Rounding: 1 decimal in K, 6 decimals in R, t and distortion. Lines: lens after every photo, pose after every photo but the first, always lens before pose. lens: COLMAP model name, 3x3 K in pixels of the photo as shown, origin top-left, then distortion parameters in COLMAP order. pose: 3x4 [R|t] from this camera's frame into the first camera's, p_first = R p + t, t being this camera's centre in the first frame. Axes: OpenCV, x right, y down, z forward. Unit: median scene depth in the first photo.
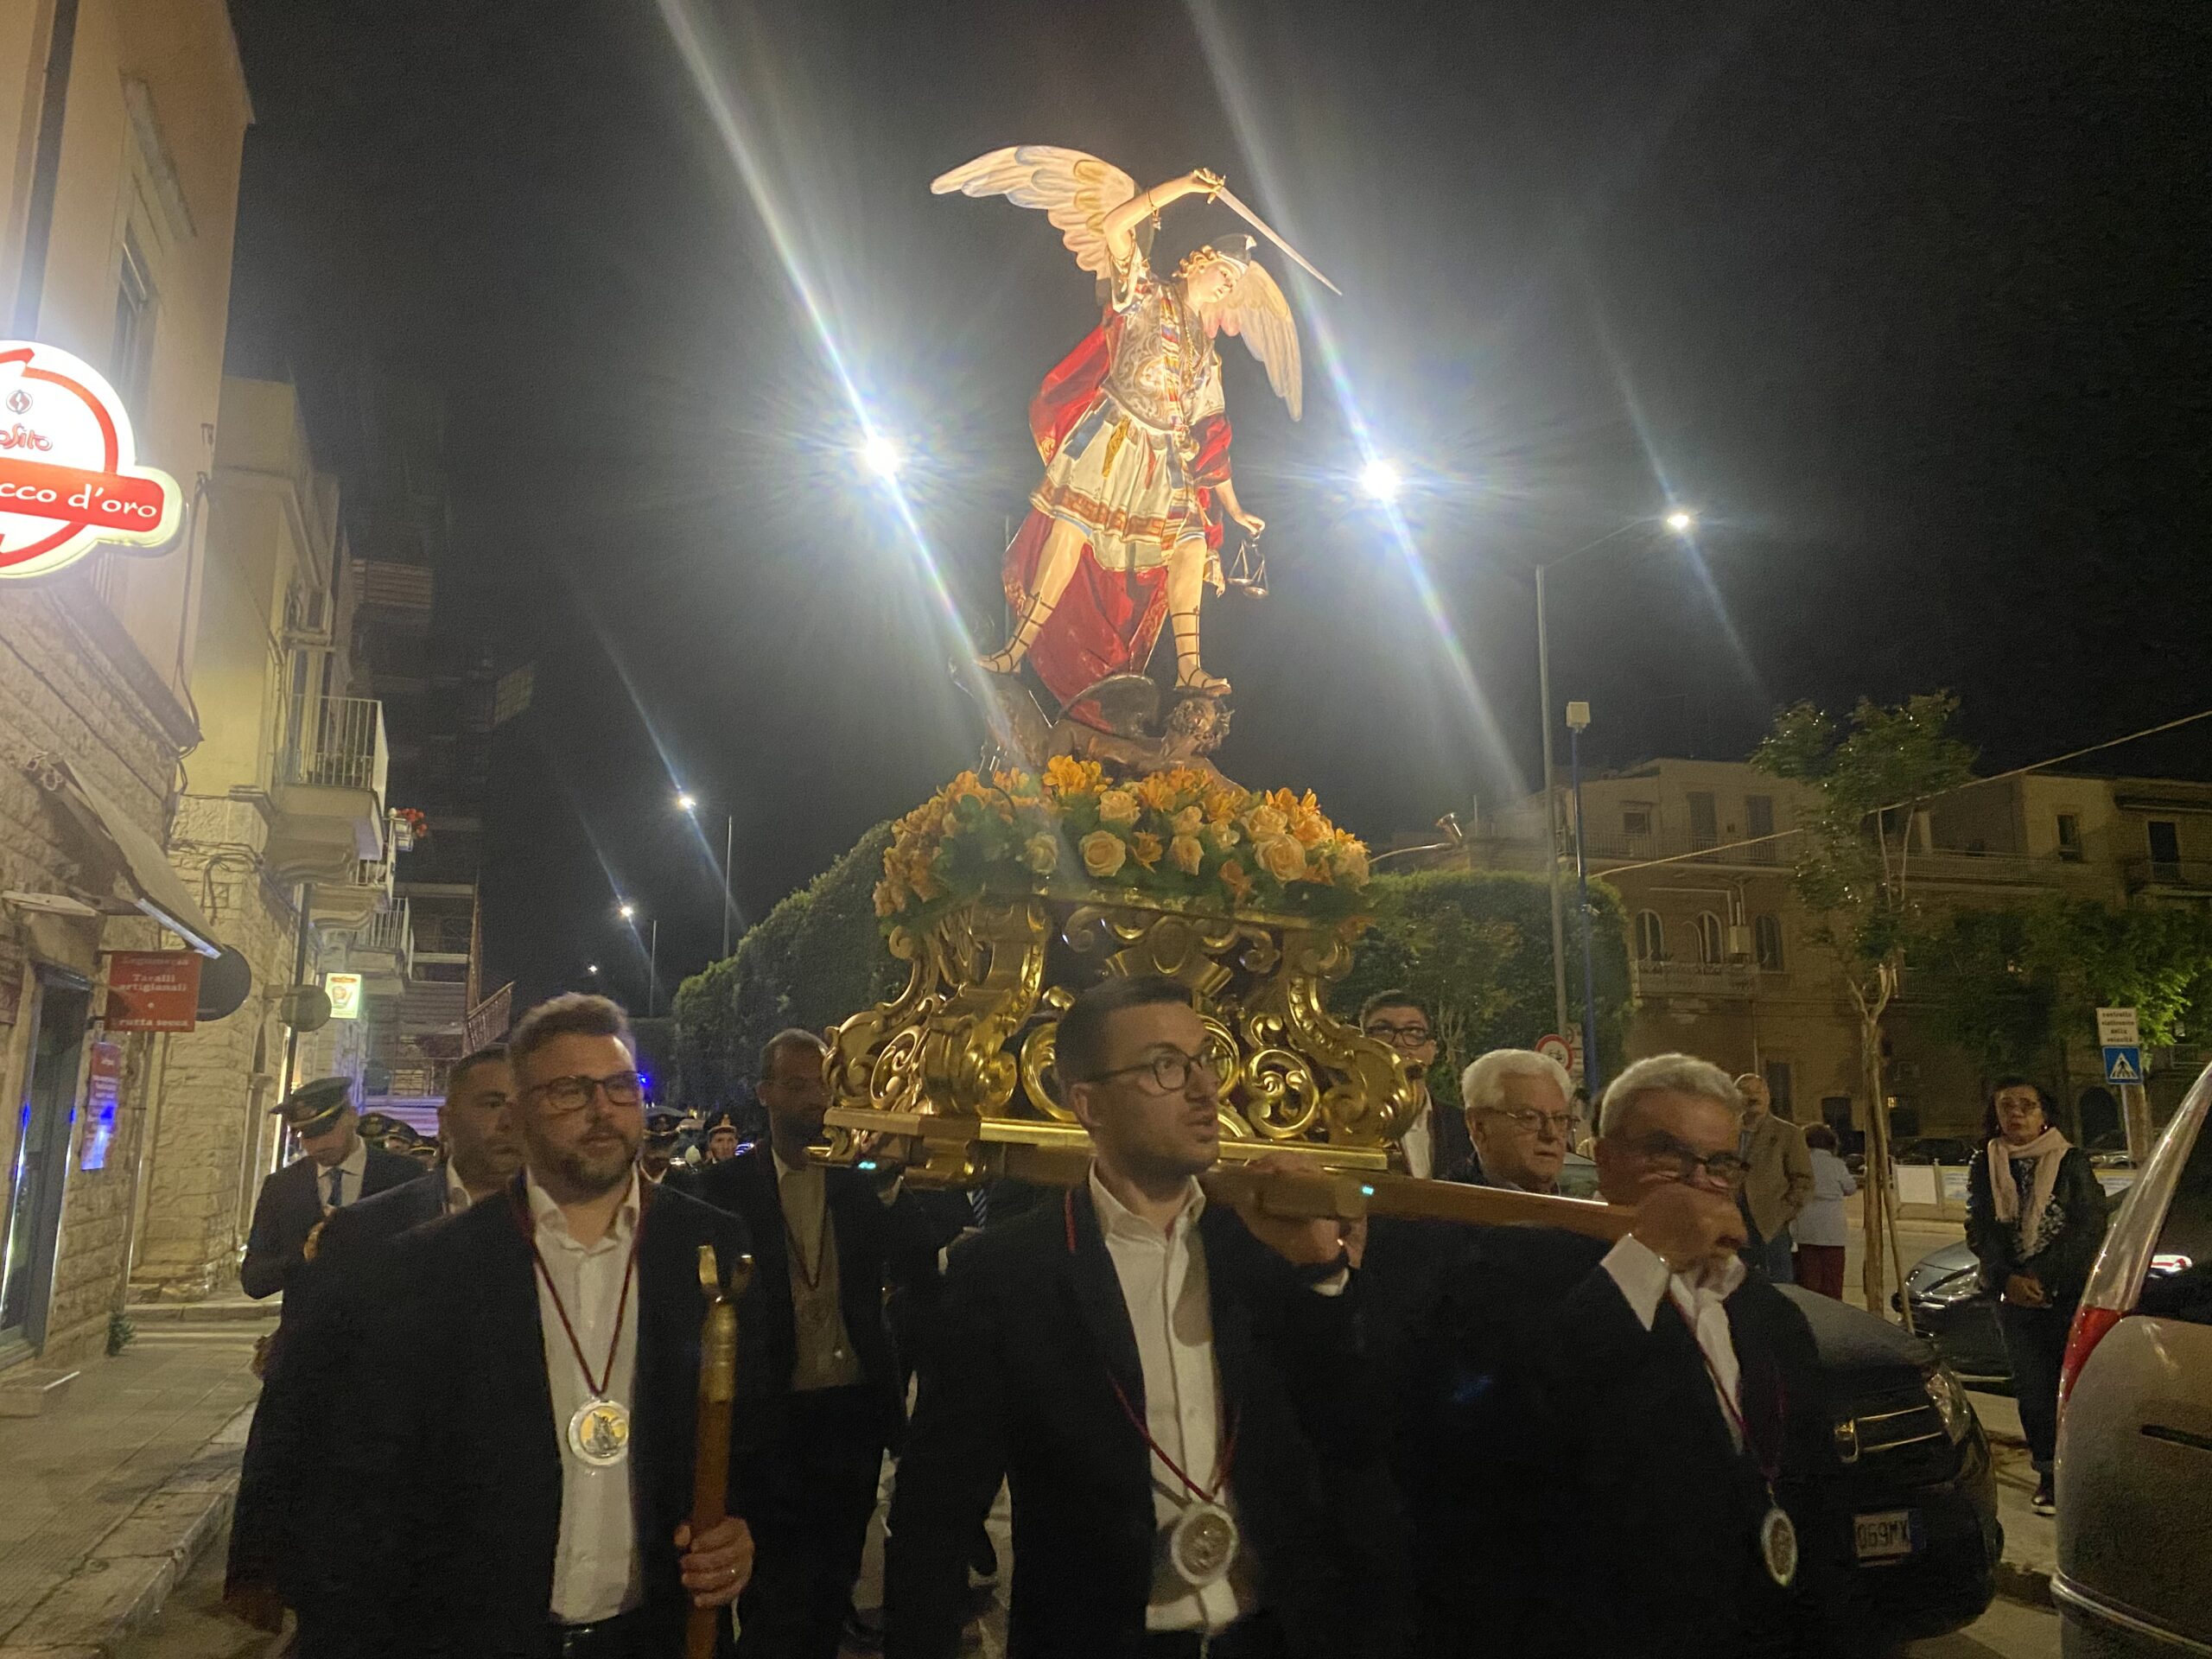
lens RADIAL K [[1697.3, 0, 1106.0], [0, 1697.3, 829.5], [0, 0, 1]] dist [0.051484, -0.092852]
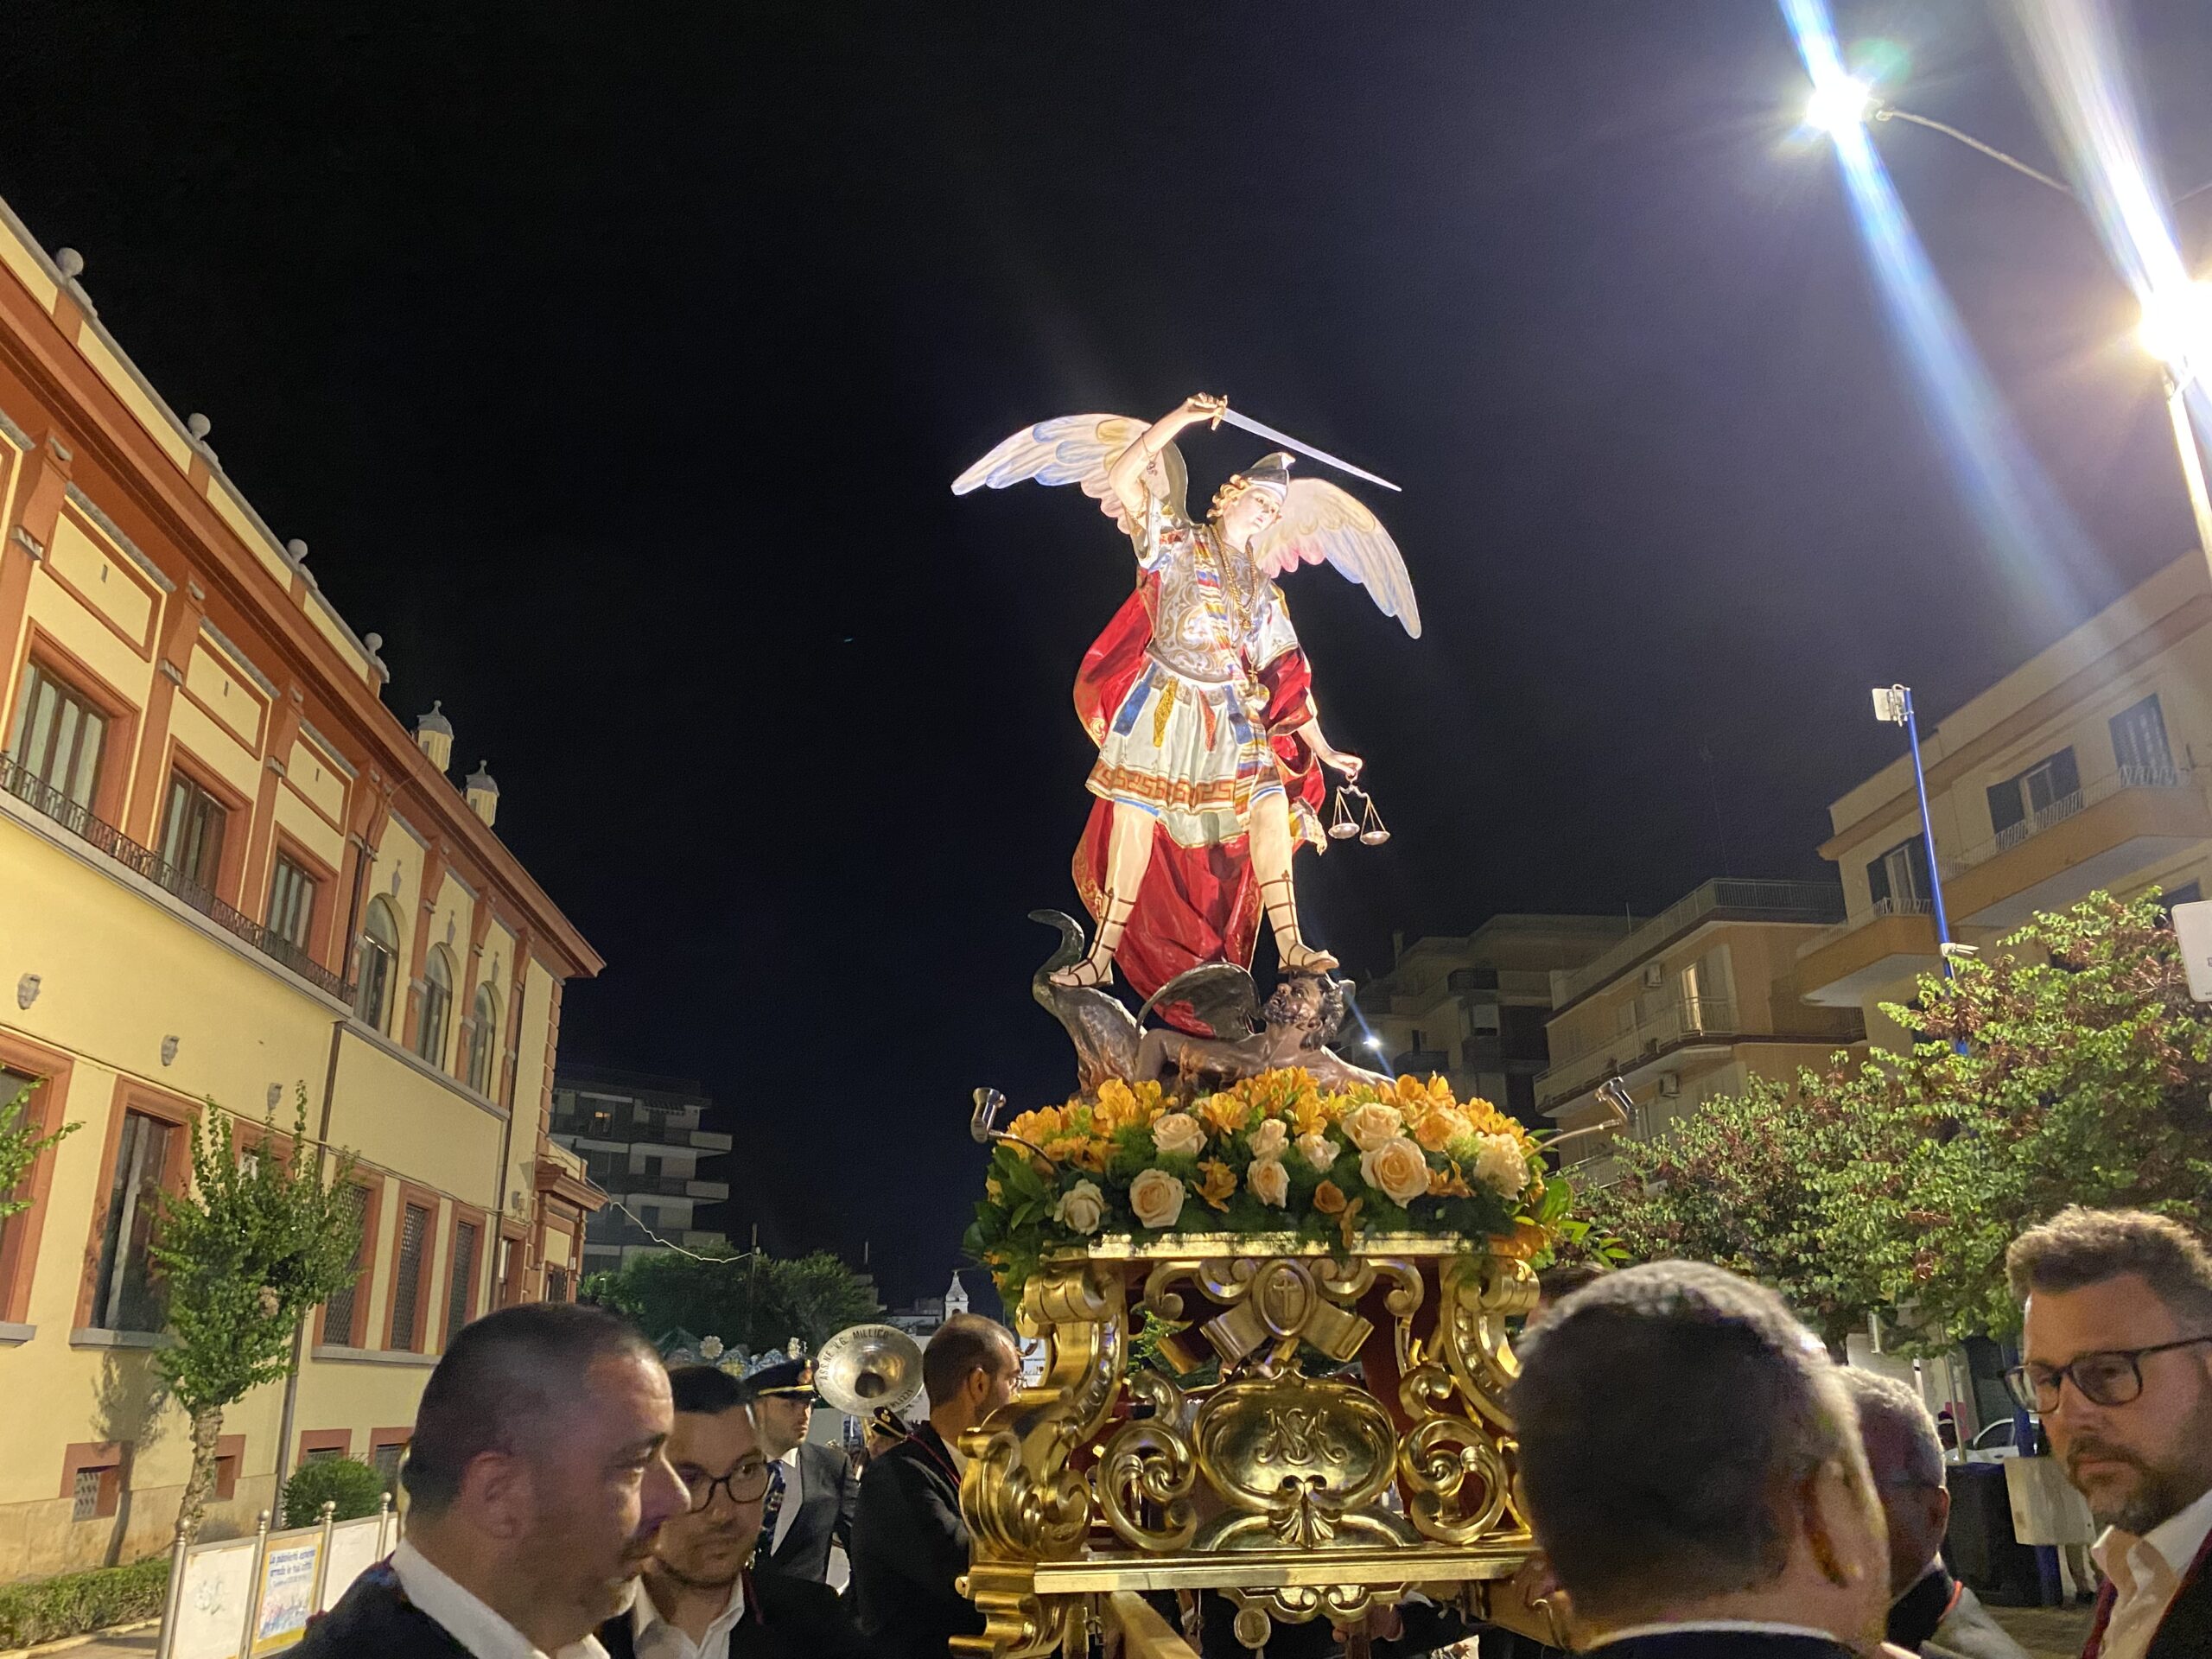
lens RADIAL K [[1617.1, 0, 1097.8], [0, 1617.1, 837.7], [0, 0, 1]] dist [0.108748, -0.001359]
pose [[0.949111, -0.187100, -0.253340, 0.172179], [0.144876, 0.973619, -0.176286, -0.017771], [0.279639, 0.130612, 0.951179, 0.195377]]
